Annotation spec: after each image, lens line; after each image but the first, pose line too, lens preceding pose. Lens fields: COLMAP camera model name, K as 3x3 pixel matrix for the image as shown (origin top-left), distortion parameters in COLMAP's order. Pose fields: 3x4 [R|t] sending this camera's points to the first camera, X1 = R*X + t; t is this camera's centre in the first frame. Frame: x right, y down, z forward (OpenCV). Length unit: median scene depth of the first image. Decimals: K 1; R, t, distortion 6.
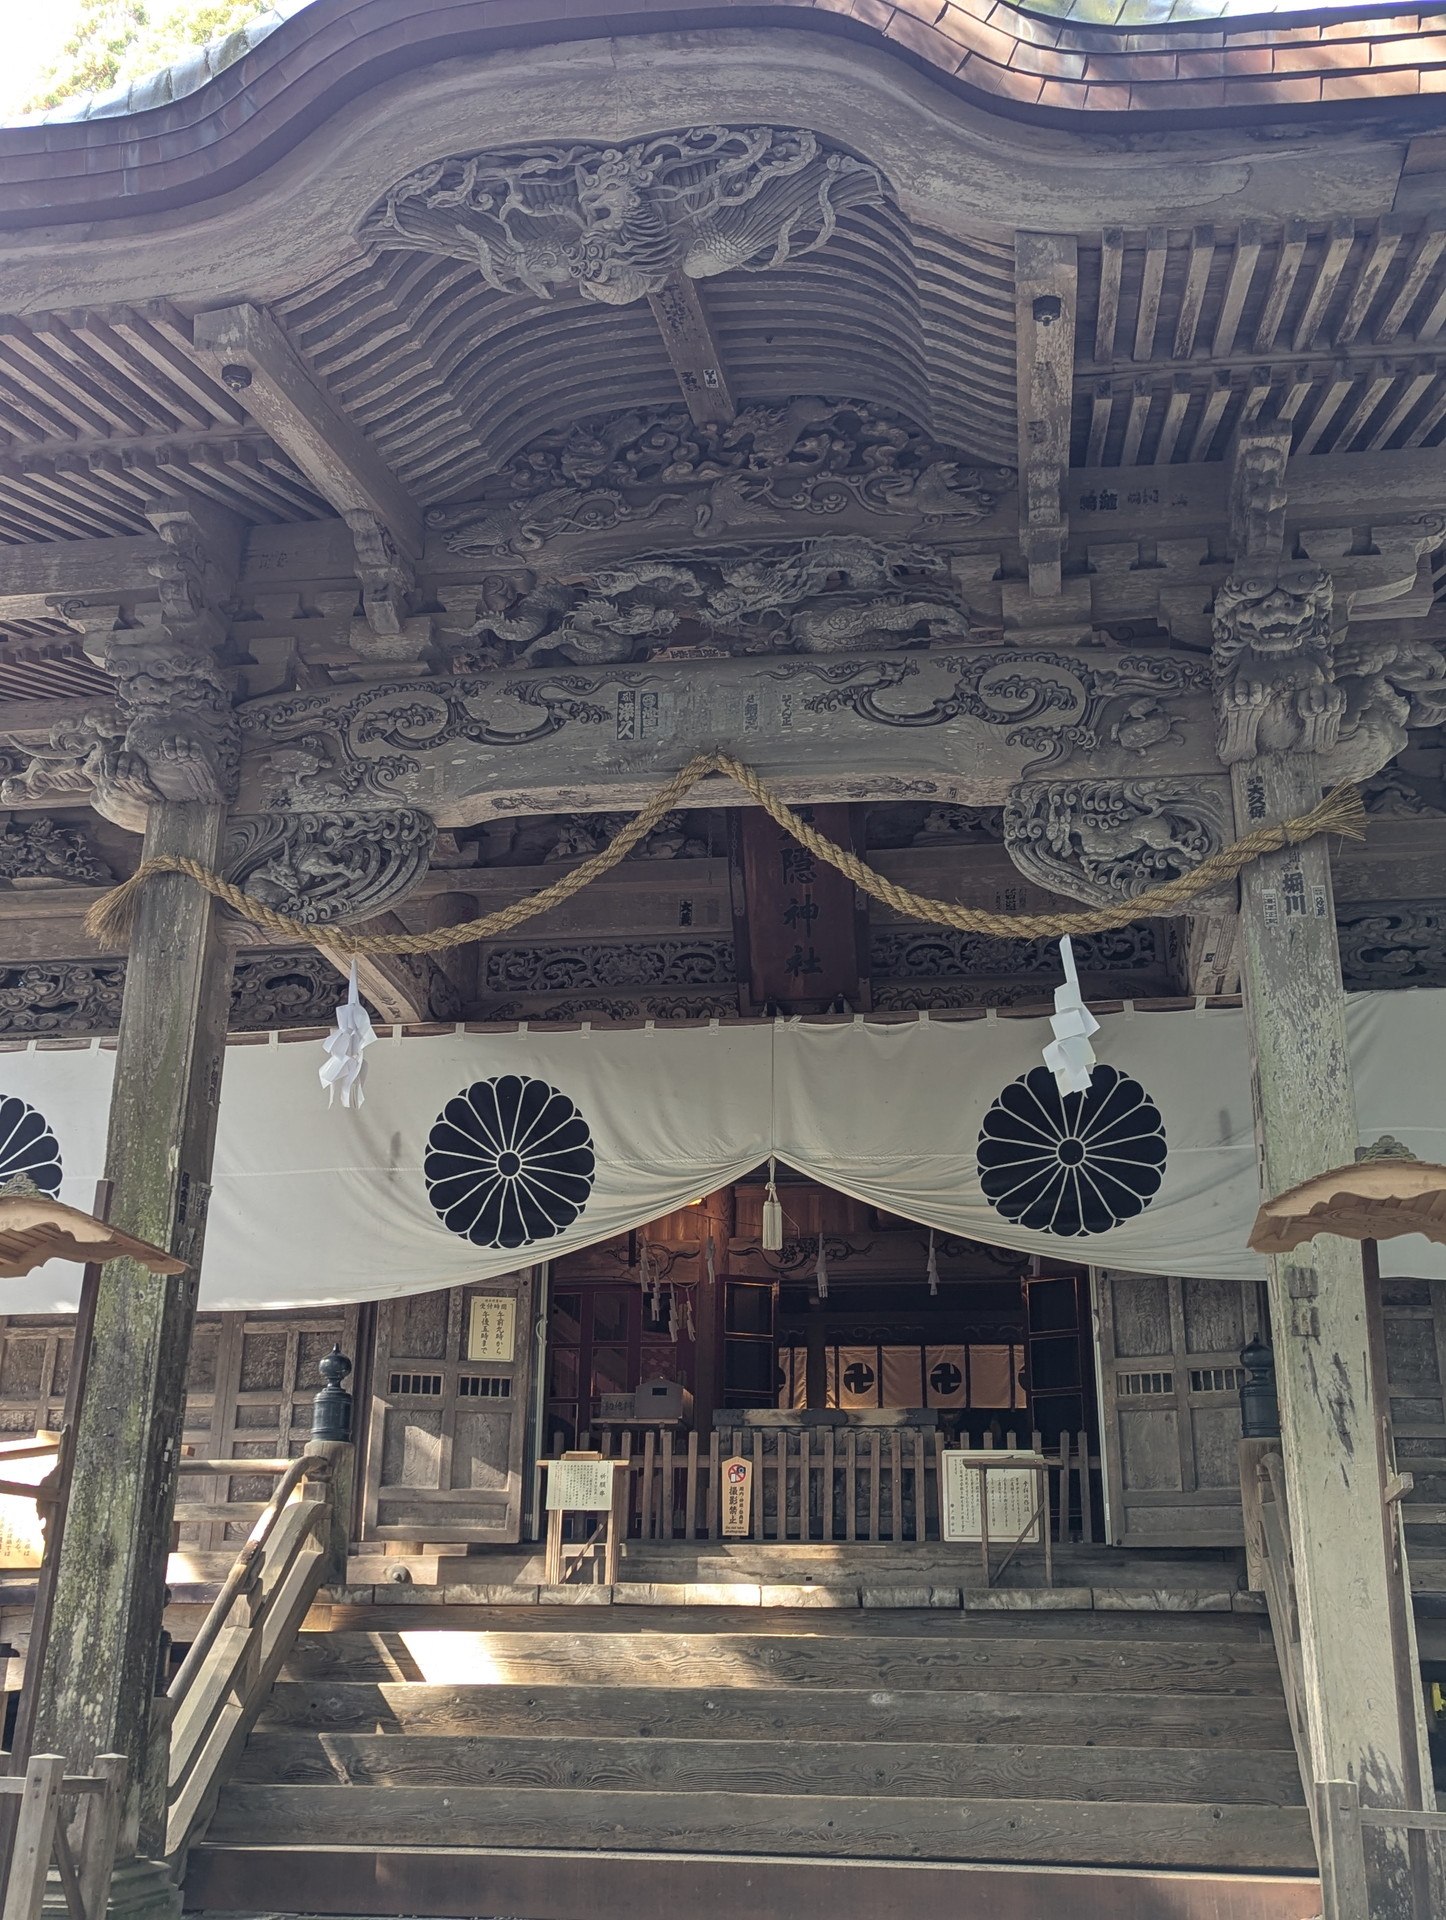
lens RADIAL K [[1944.2, 0, 711.8], [0, 1944.2, 972.0], [0, 0, 1]] dist [0.084165, -0.100189]
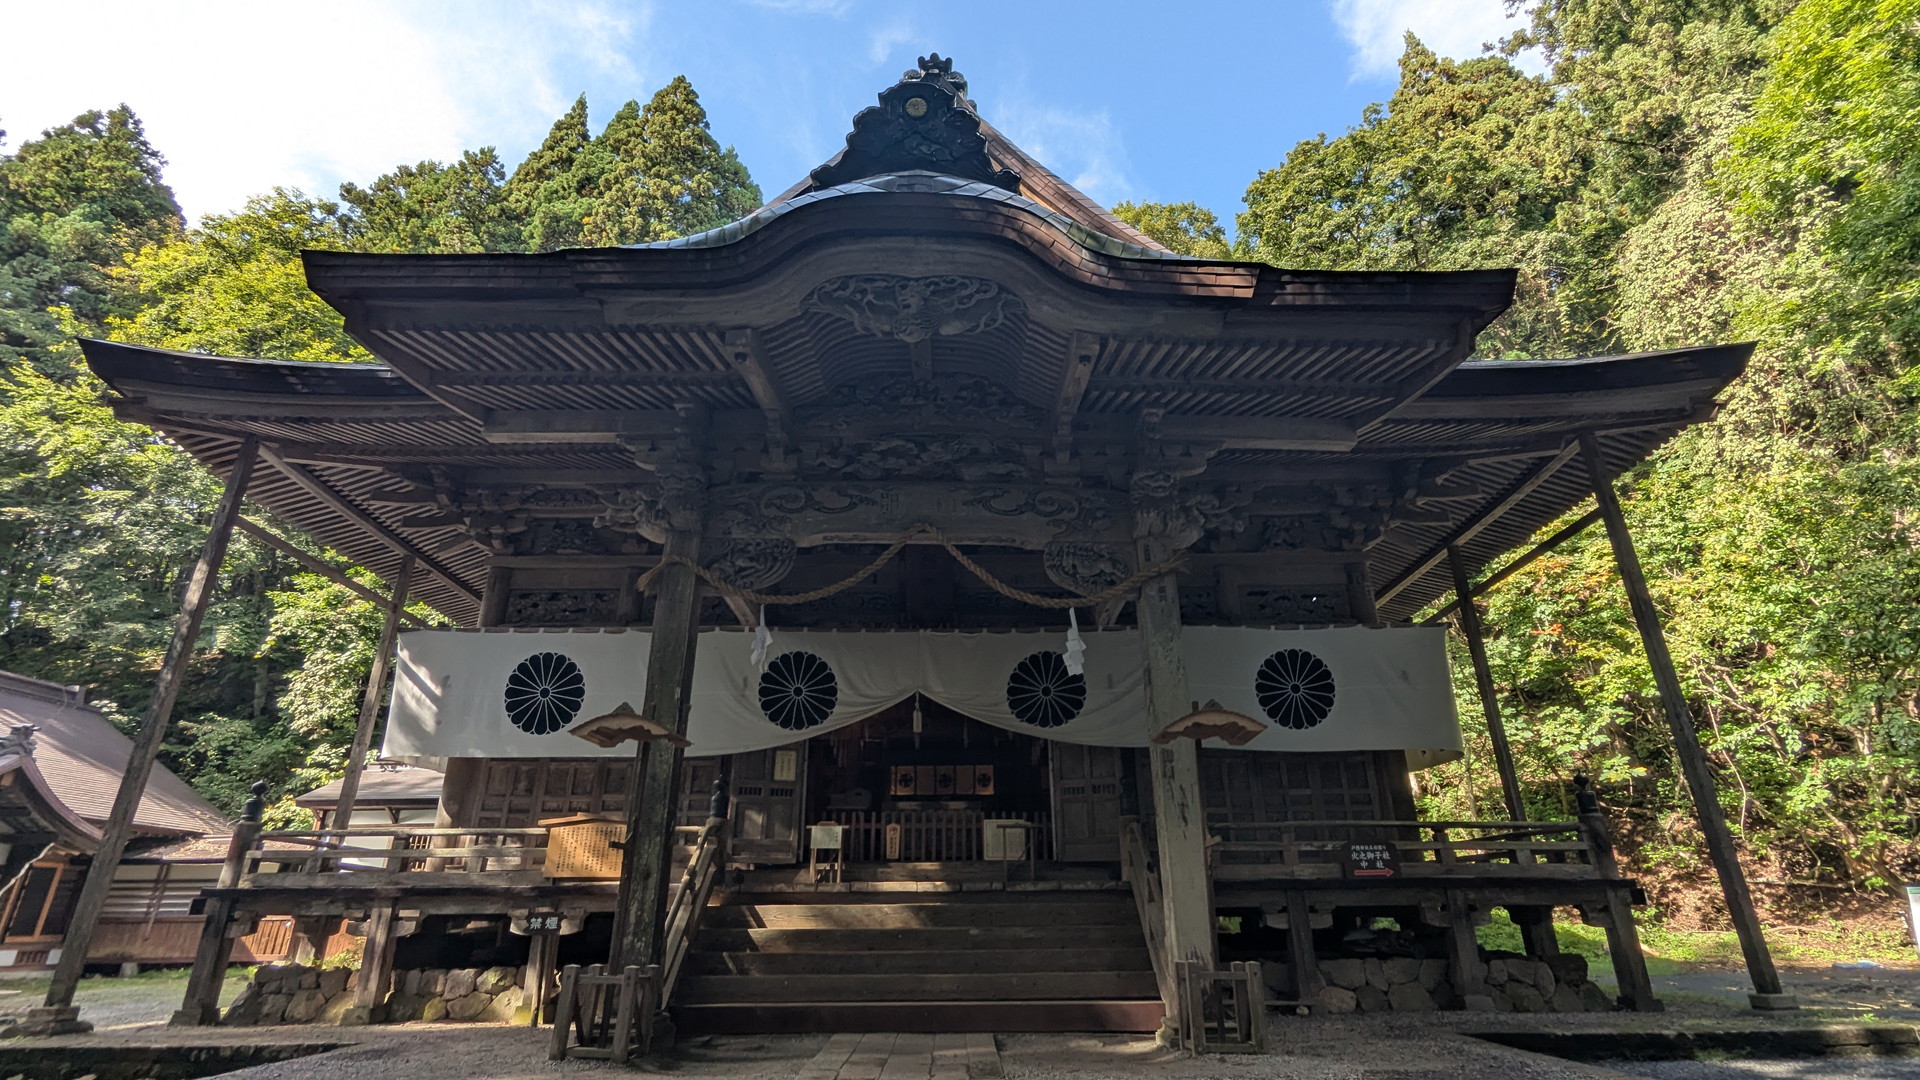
lens RADIAL K [[897.7, 0, 960.0], [0, 897.7, 540.0], [0, 0, 1]] dist [0.000479, -0.000241]
pose [[0.985956, 0.045250, 0.160761, -0.122512], [-0.037103, 0.997888, -0.053323, -0.034099], [-0.162835, 0.046609, 0.985552, -0.063946]]
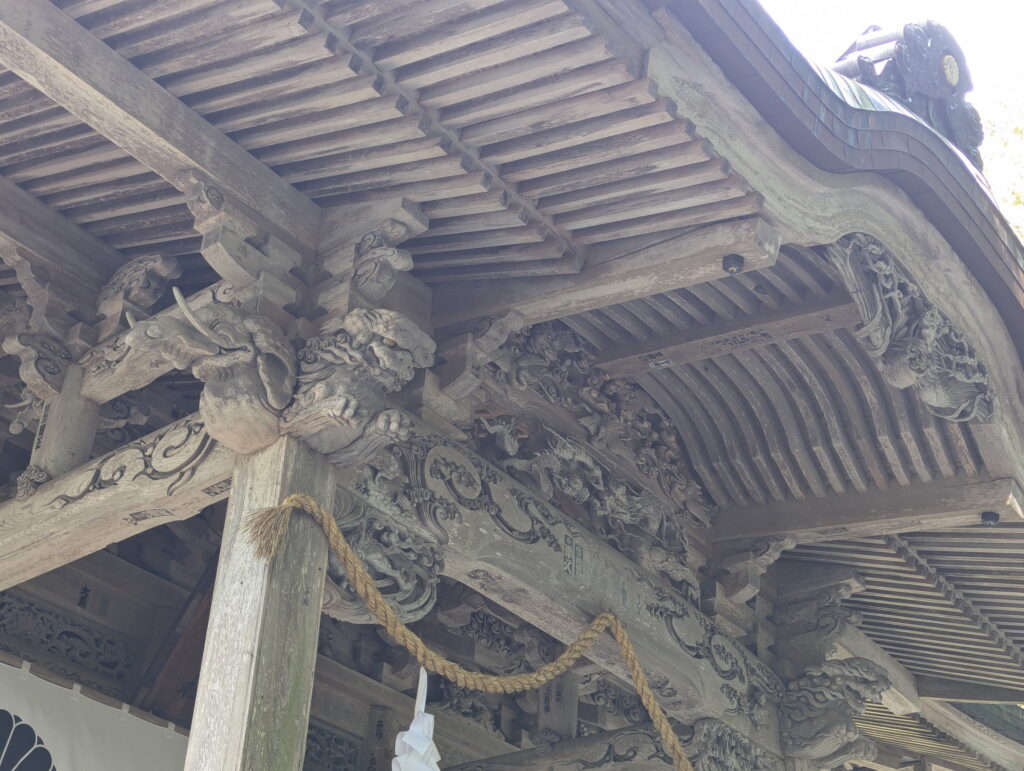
lens RADIAL K [[1415.5, 0, 512.0], [0, 1415.5, 385.5], [0, 0, 1]] dist [0.100977, -0.108074]
pose [[0.487742, 0.491513, 0.721473, -0.782432], [-0.323793, 0.869346, -0.373358, 0.131417], [-0.810719, -0.051506, 0.583165, 0.478956]]
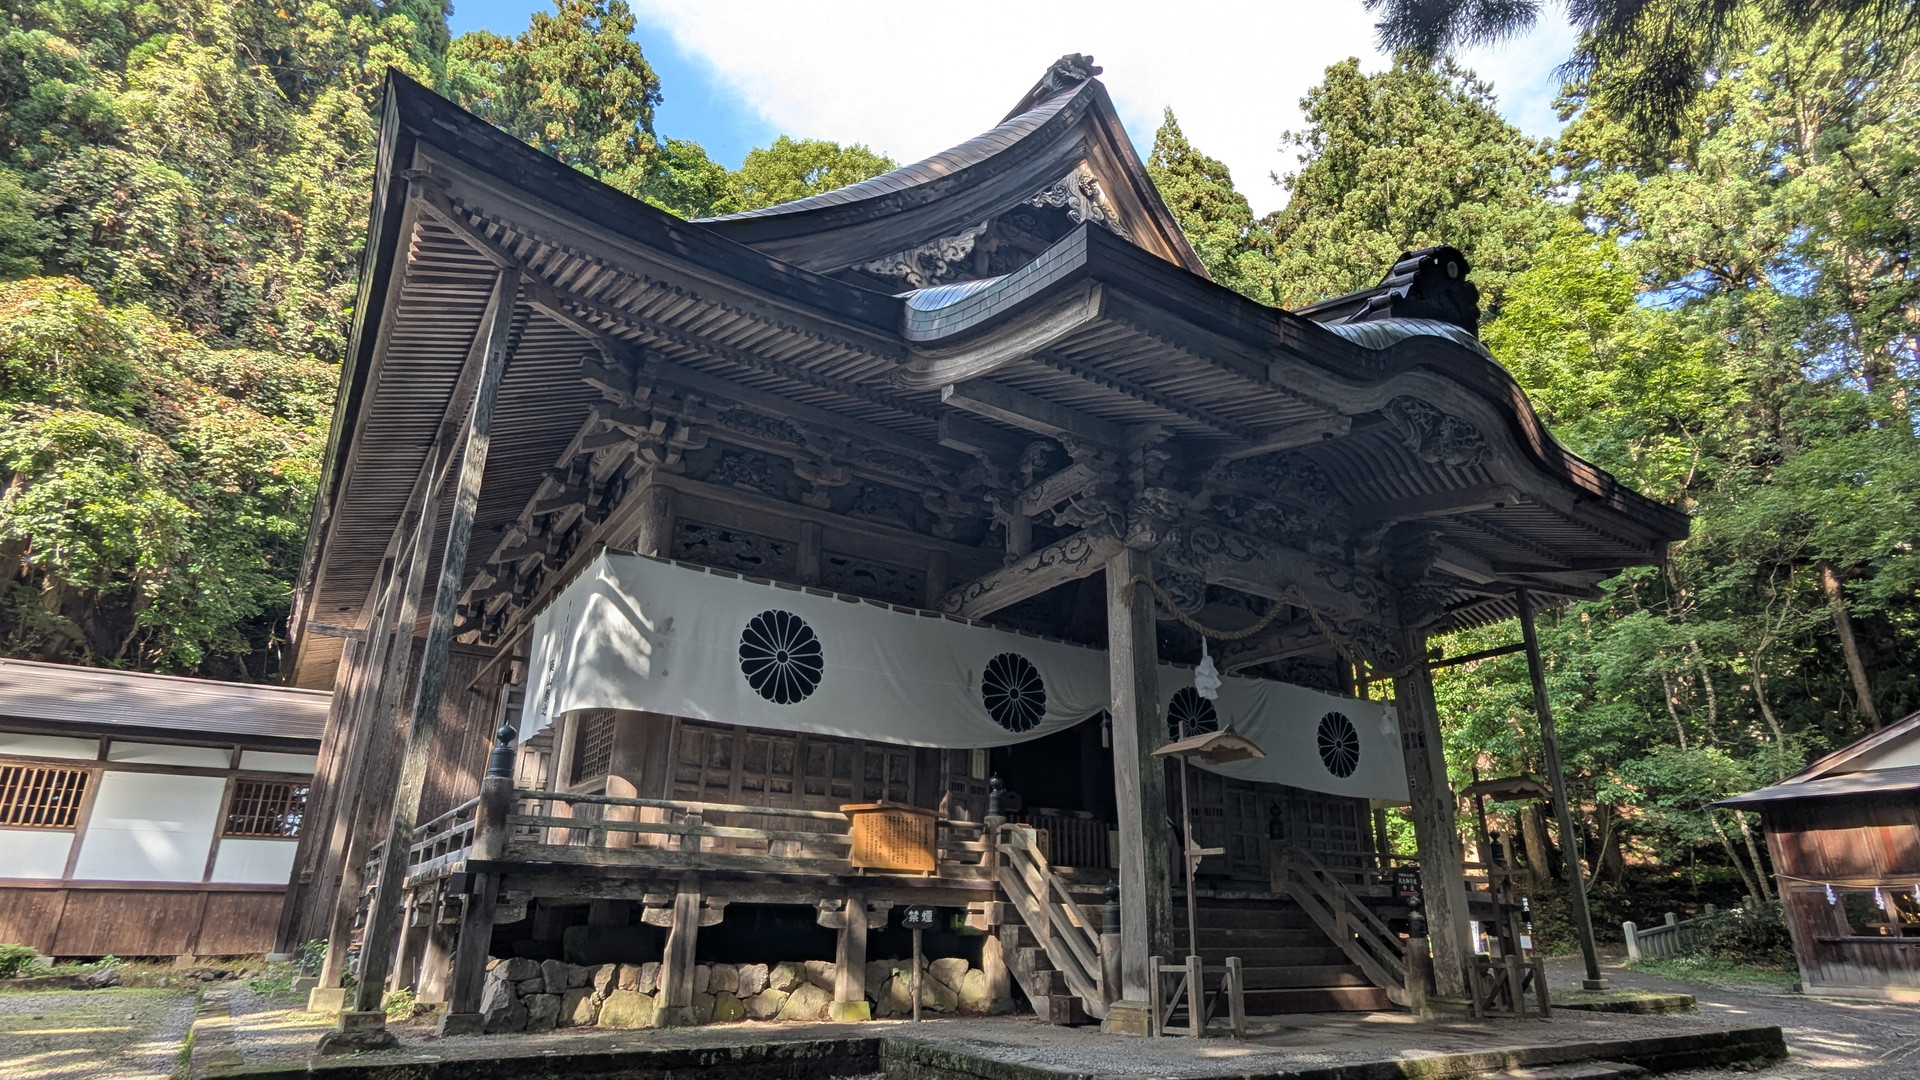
lens RADIAL K [[1030.8, 0, 960.0], [0, 1030.8, 540.0], [0, 0, 1]] dist [0.001677, -0.000317]
pose [[0.741778, 0.231468, 0.629434, -1.209765], [-0.234303, 0.968853, -0.080163, 0.048903], [-0.628385, -0.088015, 0.772908, 0.187392]]
